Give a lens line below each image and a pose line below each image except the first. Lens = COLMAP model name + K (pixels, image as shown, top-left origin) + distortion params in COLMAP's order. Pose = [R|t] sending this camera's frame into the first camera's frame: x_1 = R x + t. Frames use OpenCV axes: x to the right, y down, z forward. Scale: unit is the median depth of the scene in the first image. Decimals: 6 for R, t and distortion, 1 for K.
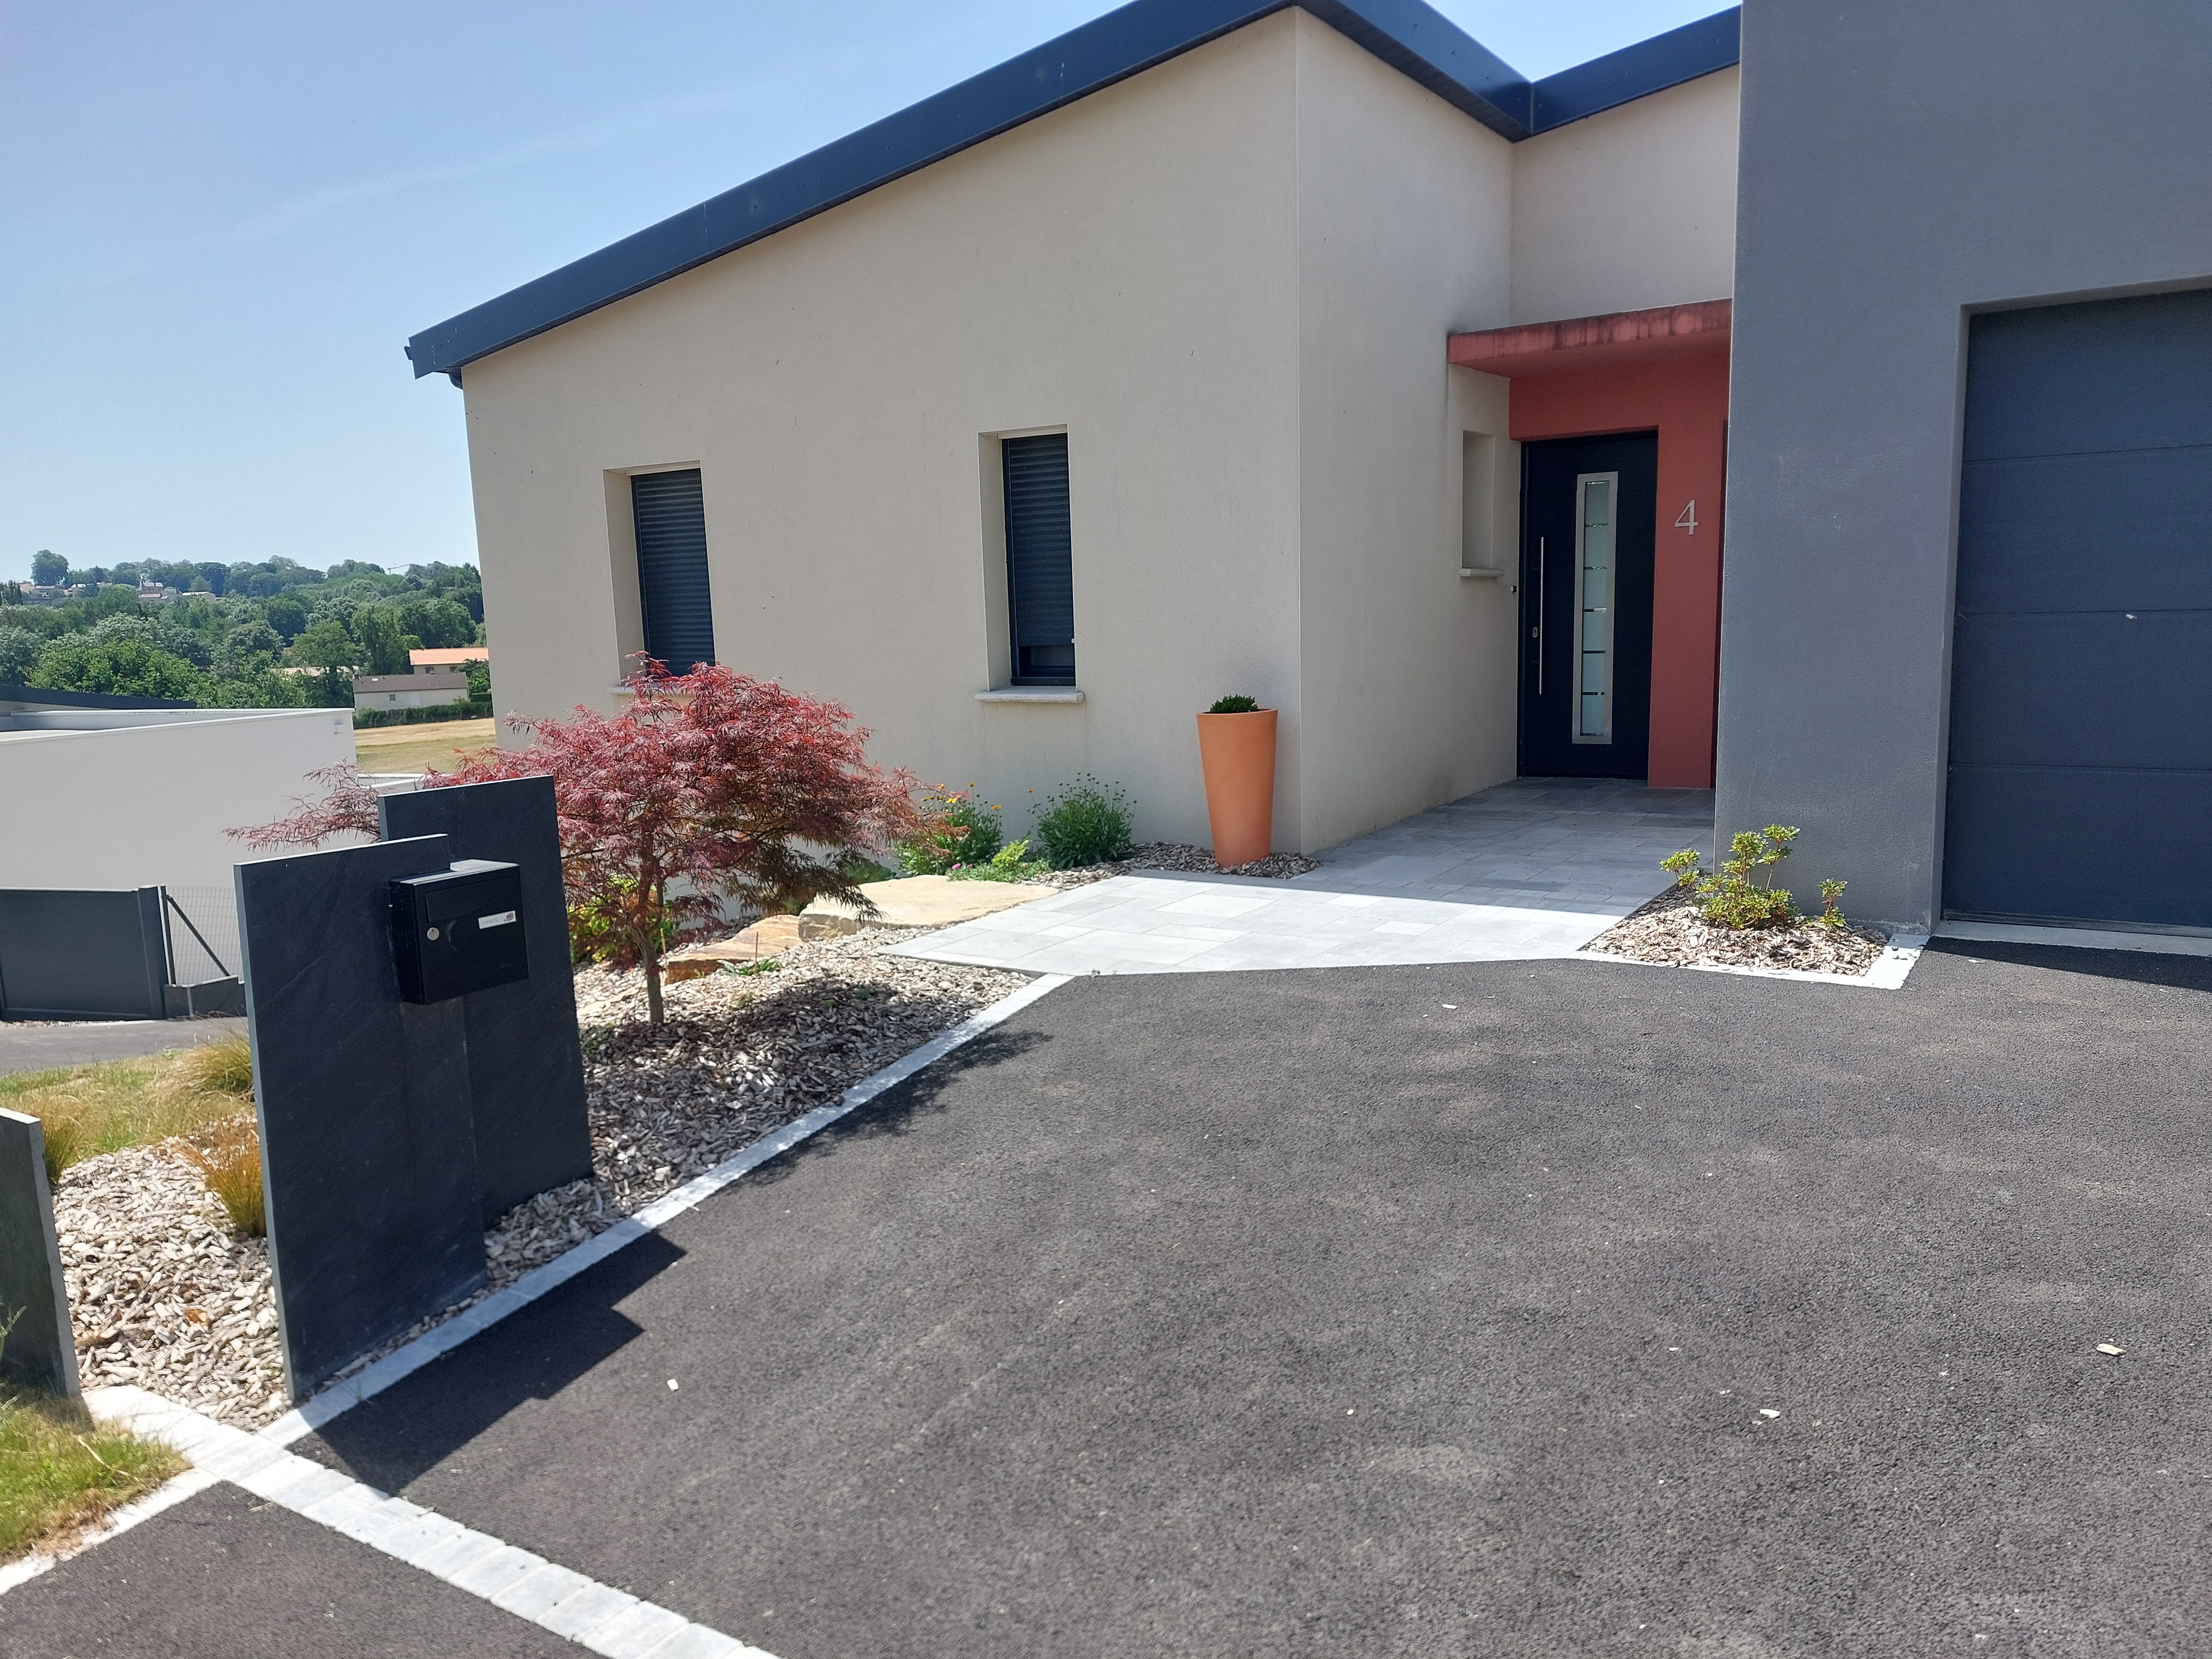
lens RADIAL K [[1591.2, 0, 1115.6], [0, 1591.2, 840.4], [0, 0, 1]] dist [0.042657, -0.019353]
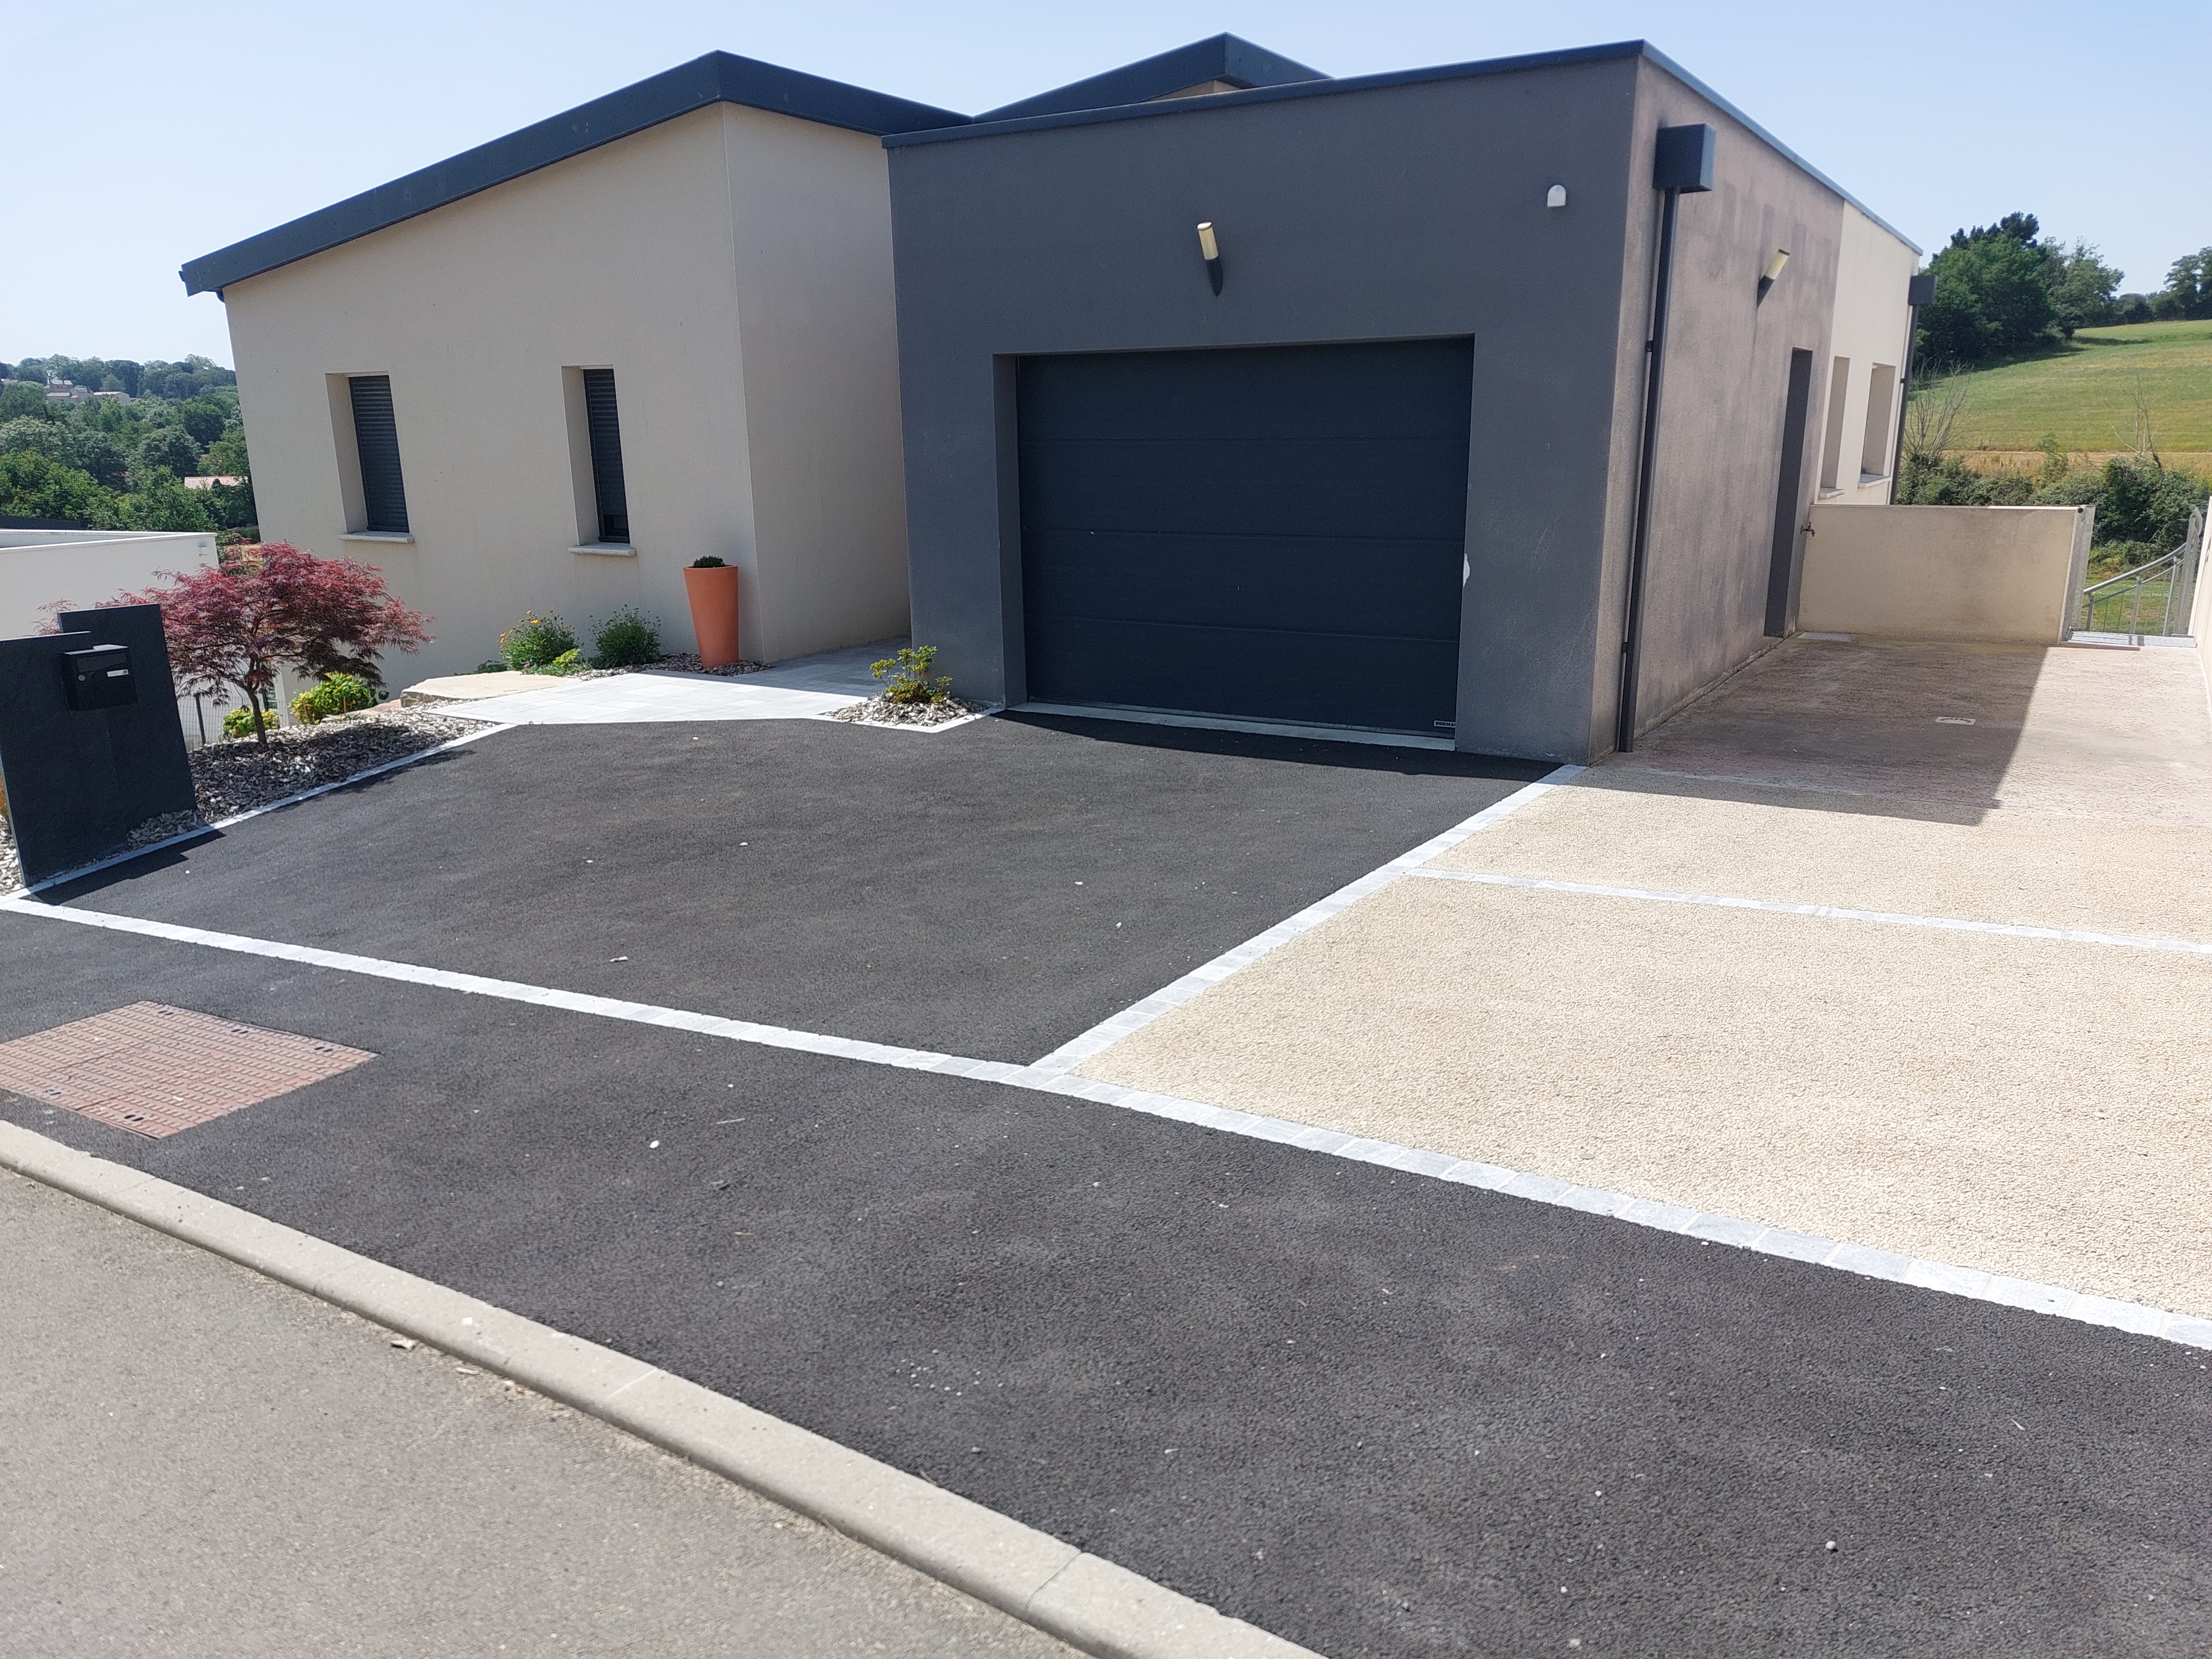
lens RADIAL K [[1591.2, 0, 1104.0], [0, 1591.2, 836.5], [0, 0, 1]] dist [0.042657, -0.019353]
pose [[0.999544, 0.012140, 0.027649, 0.591471], [-0.014939, 0.994530, 0.103377, 0.017601], [-0.026243, -0.103743, 0.994258, -0.806214]]
